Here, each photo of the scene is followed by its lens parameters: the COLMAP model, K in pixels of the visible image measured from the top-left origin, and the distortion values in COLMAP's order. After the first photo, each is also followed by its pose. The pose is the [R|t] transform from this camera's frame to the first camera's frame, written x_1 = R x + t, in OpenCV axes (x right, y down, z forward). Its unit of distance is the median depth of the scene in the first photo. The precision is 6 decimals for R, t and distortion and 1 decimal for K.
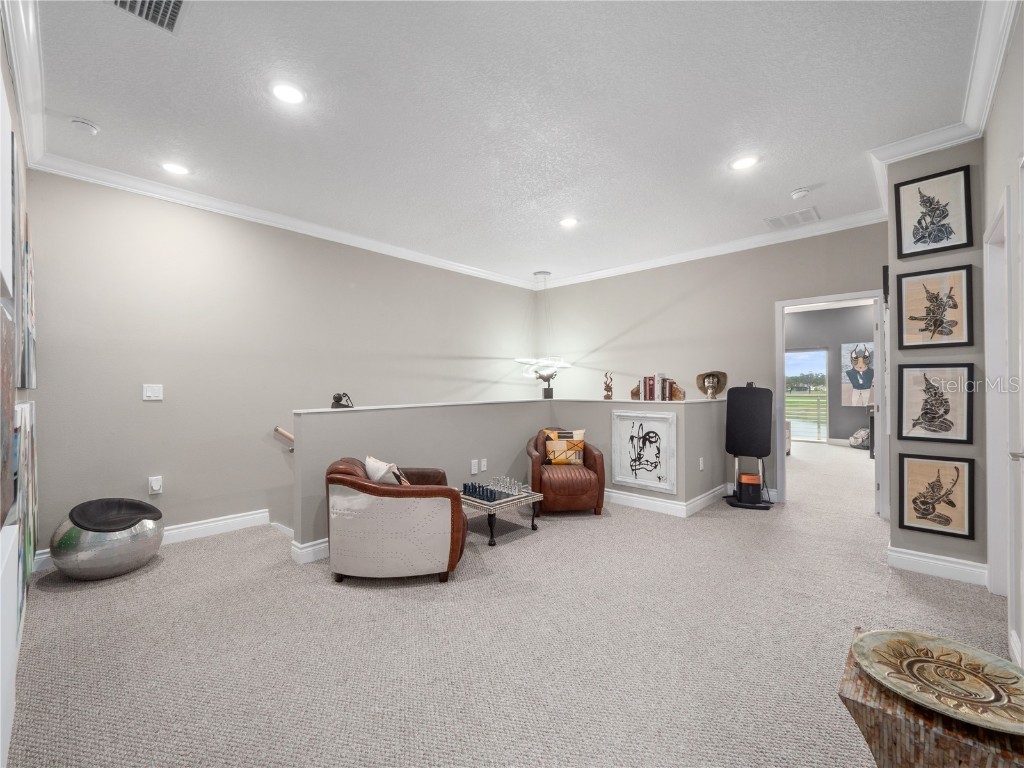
lens RADIAL K [[418.3, 0, 507.2], [0, 418.3, 385.1], [0, 0, 1]] dist [0.000092, -0.010857]
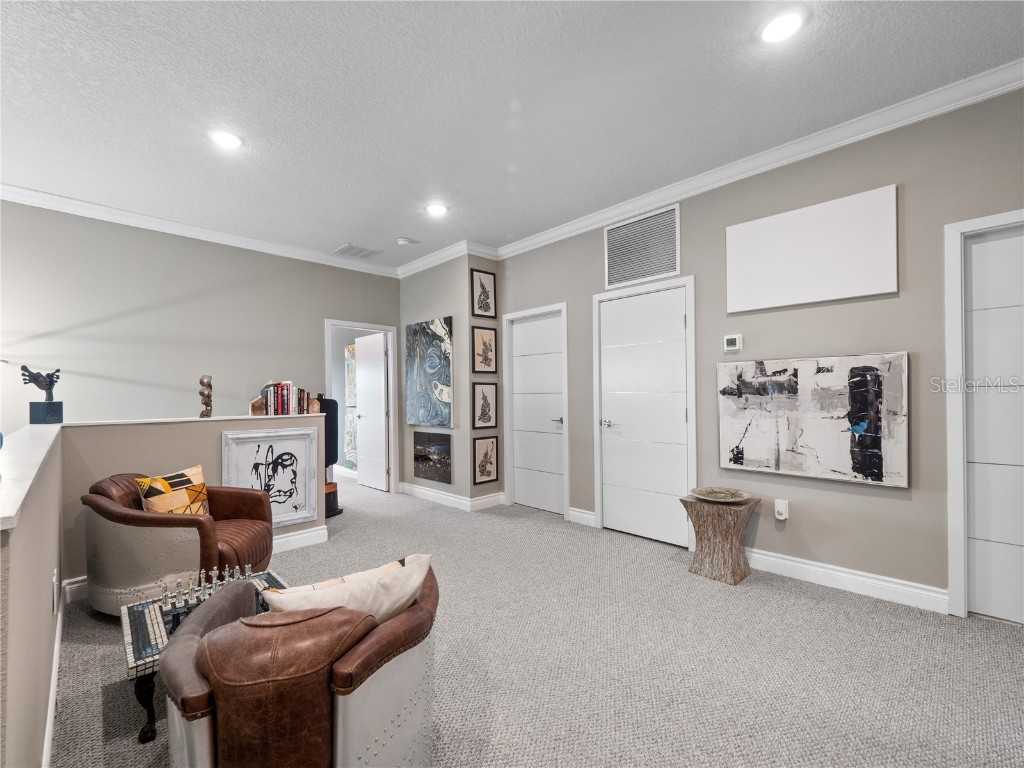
lens RADIAL K [[418.3, 0, 507.2], [0, 418.3, 385.1], [0, 0, 1]] dist [0.000092, -0.010857]
pose [[0.063511, 0.024388, 0.997683, -0.442977], [0.003560, 0.999689, -0.024664, 0.000906], [-0.997975, 0.005118, 0.063404, 0.523657]]
